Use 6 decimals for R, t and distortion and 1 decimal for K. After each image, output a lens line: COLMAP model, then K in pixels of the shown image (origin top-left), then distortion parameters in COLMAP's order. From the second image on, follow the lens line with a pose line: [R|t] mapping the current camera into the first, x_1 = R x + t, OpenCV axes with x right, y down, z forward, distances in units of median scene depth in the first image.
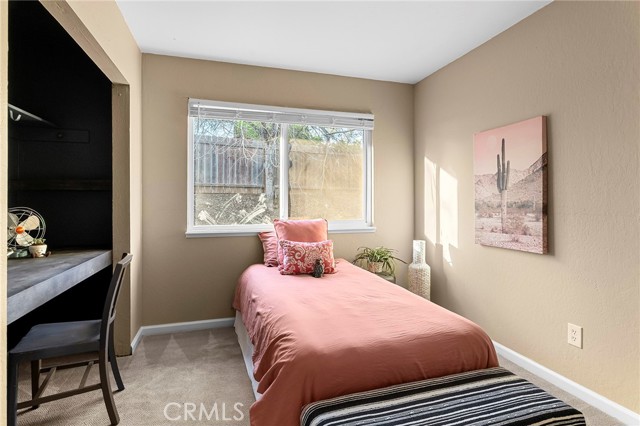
lens RADIAL K [[322.8, 0, 322.2], [0, 322.8, 208.5], [0, 0, 1]] dist [-0.003231, 0.000779]
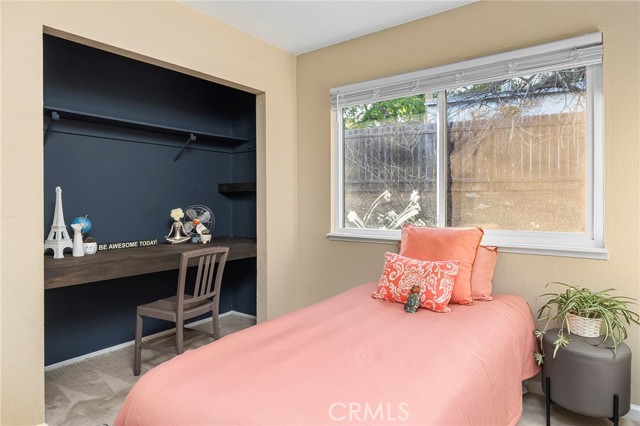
lens RADIAL K [[382.1, 0, 321.2], [0, 382.1, 209.7], [0, 0, 1]] dist [0.001073, -0.002104]
pose [[0.603636, 0.015609, -0.797107, 0.405125], [-0.017813, 0.999823, 0.006089, -0.001779], [0.797061, 0.010523, 0.603807, 0.292930]]
